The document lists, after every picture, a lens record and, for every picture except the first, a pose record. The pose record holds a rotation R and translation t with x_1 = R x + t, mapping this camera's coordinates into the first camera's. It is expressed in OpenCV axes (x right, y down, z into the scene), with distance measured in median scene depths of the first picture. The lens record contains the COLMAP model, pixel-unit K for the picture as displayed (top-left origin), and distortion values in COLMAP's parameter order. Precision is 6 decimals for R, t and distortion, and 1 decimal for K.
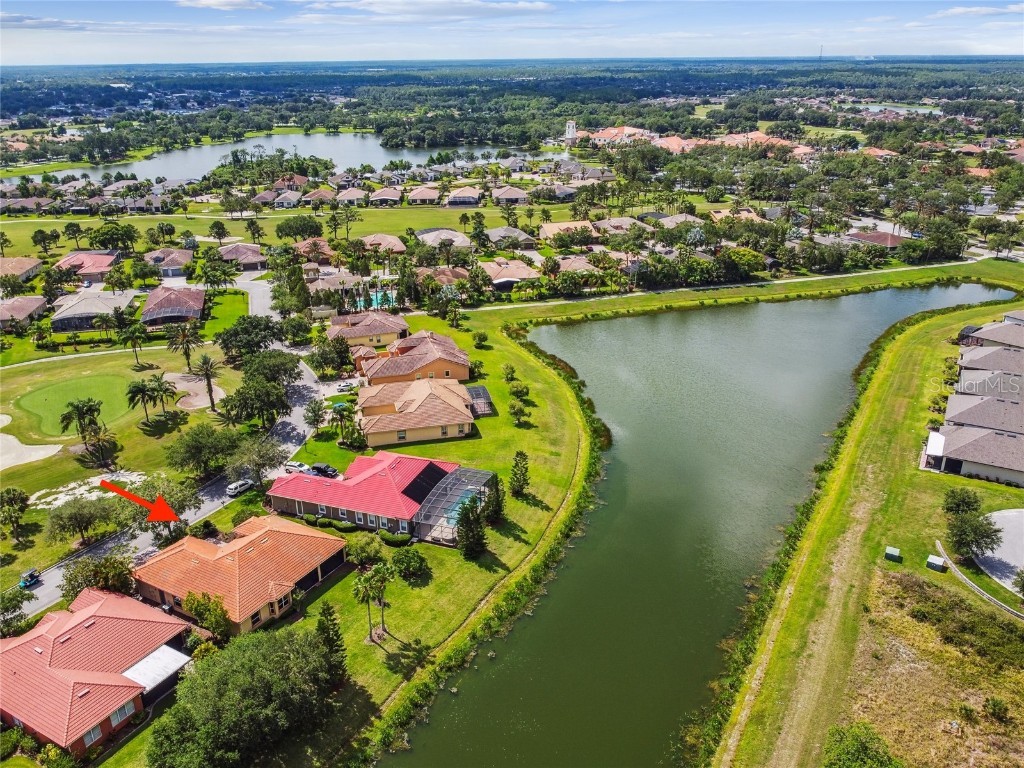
lens RADIAL K [[807.5, 0, 511.5], [0, 807.5, 387.9], [0, 0, 1]] dist [-0.007784, -0.005205]
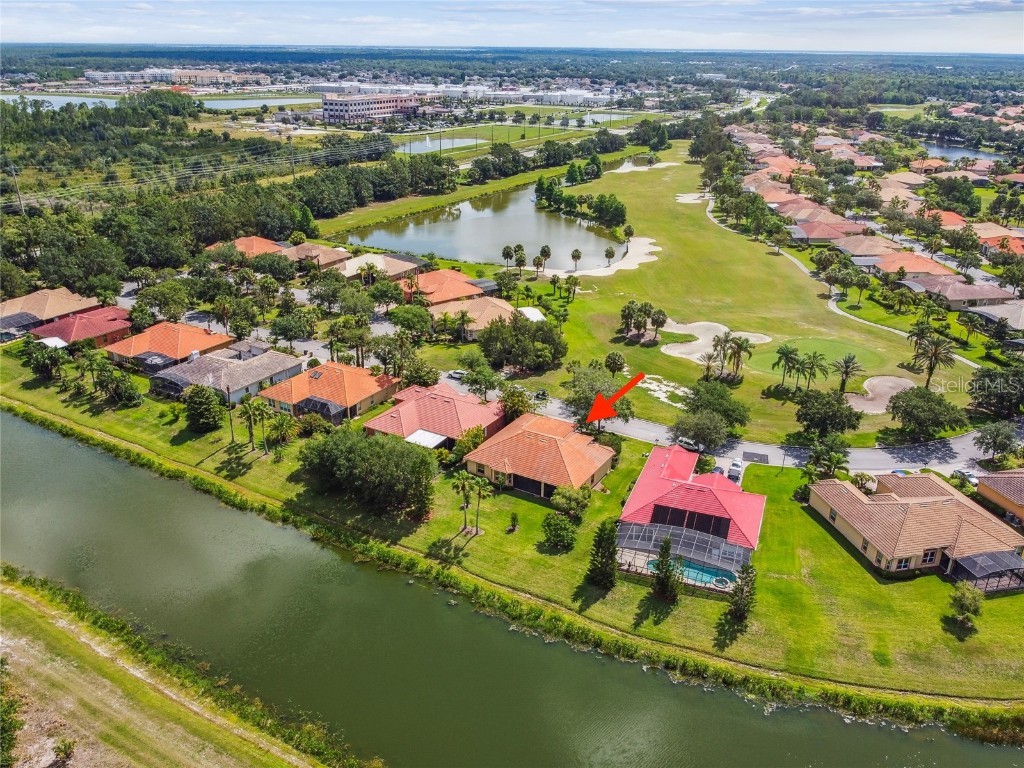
lens RADIAL K [[816.6, 0, 509.4], [0, 816.6, 382.6], [0, 0, 1]] dist [-0.005225, -0.003303]
pose [[-0.024256, 0.390247, -0.920390, 0.747030], [-0.388142, 0.844761, 0.368409, -0.299143], [0.921280, 0.366178, 0.130980, 0.719447]]
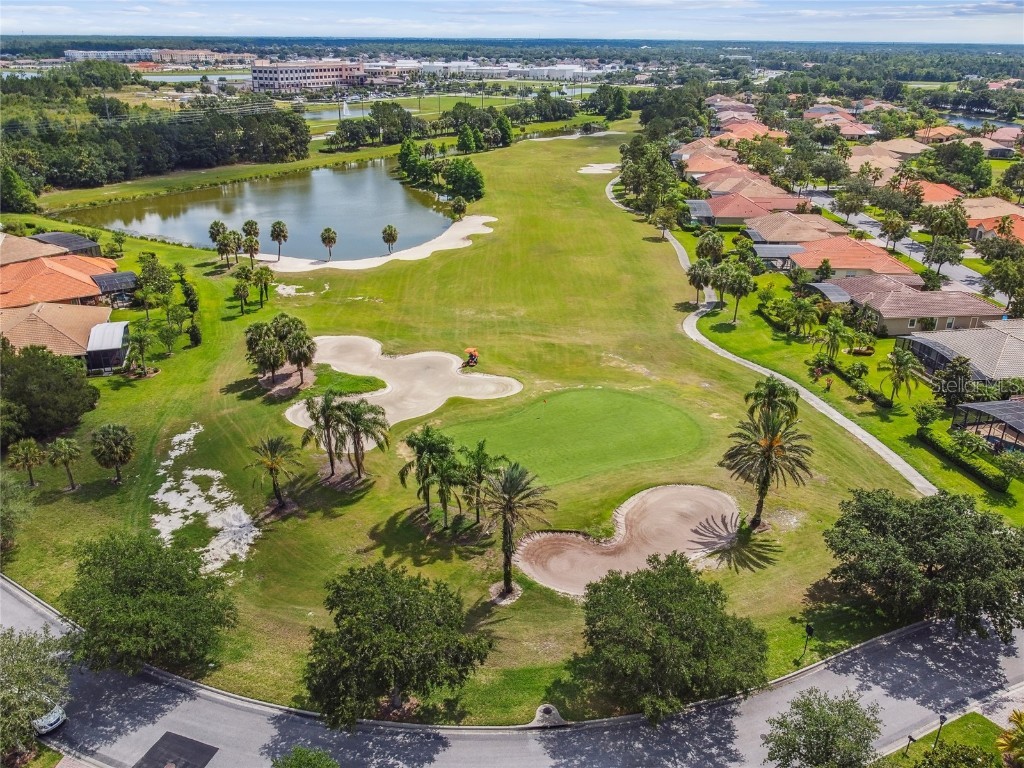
lens RADIAL K [[816.6, 0, 509.4], [0, 816.6, 382.6], [0, 0, 1]] dist [-0.005225, -0.003303]
pose [[-0.074434, 0.396287, -0.915104, -0.047758], [-0.385089, 0.835047, 0.392942, -0.323096], [0.919873, 0.381645, 0.090450, 1.327470]]
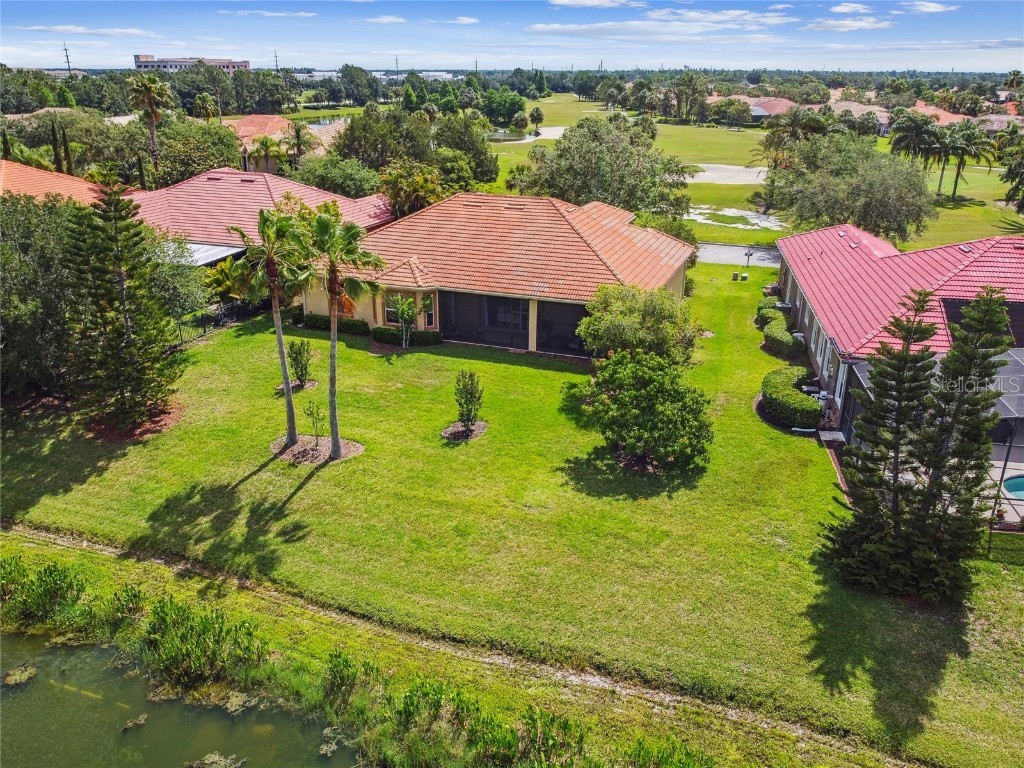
lens RADIAL K [[816.6, 0, 509.4], [0, 816.6, 382.6], [0, 0, 1]] dist [-0.005225, -0.003303]
pose [[0.147273, 0.359674, -0.921382, 0.120185], [-0.378110, 0.881260, 0.283575, 0.141449], [0.913971, 0.306621, 0.265782, 0.861259]]
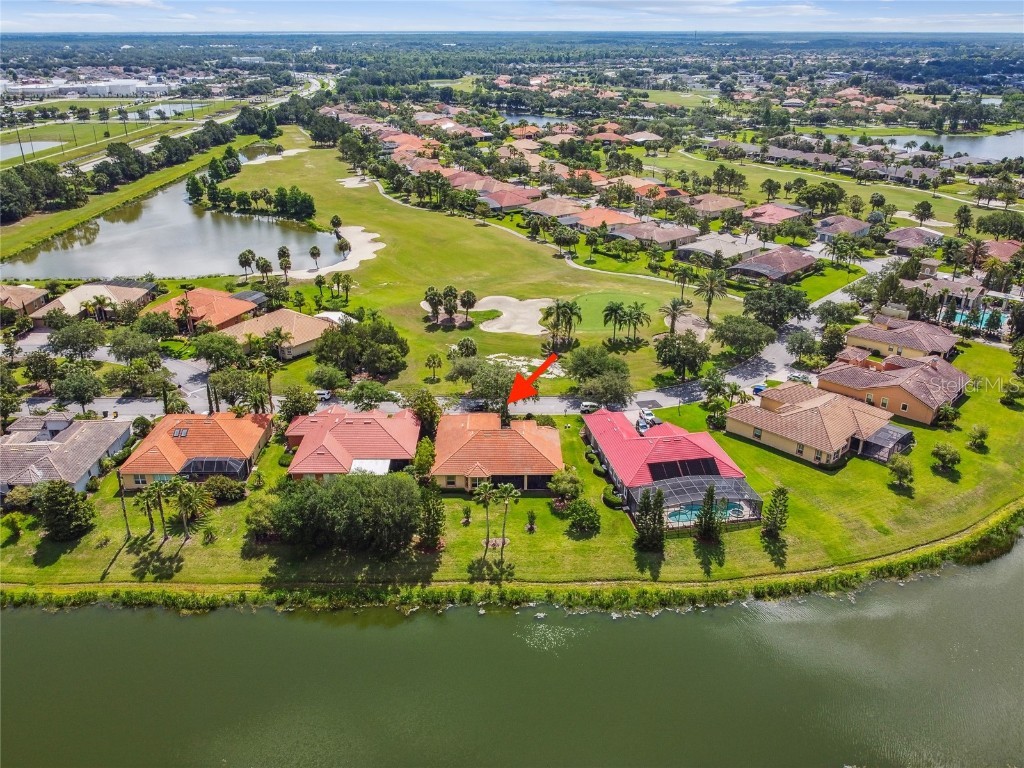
lens RADIAL K [[816.6, 0, 509.4], [0, 816.6, 382.6], [0, 0, 1]] dist [-0.005225, -0.003303]
pose [[0.499992, 0.352133, -0.791208, 0.586014], [-0.331301, 0.921882, 0.200930, -0.118521], [0.800155, 0.161664, 0.577596, 0.284581]]
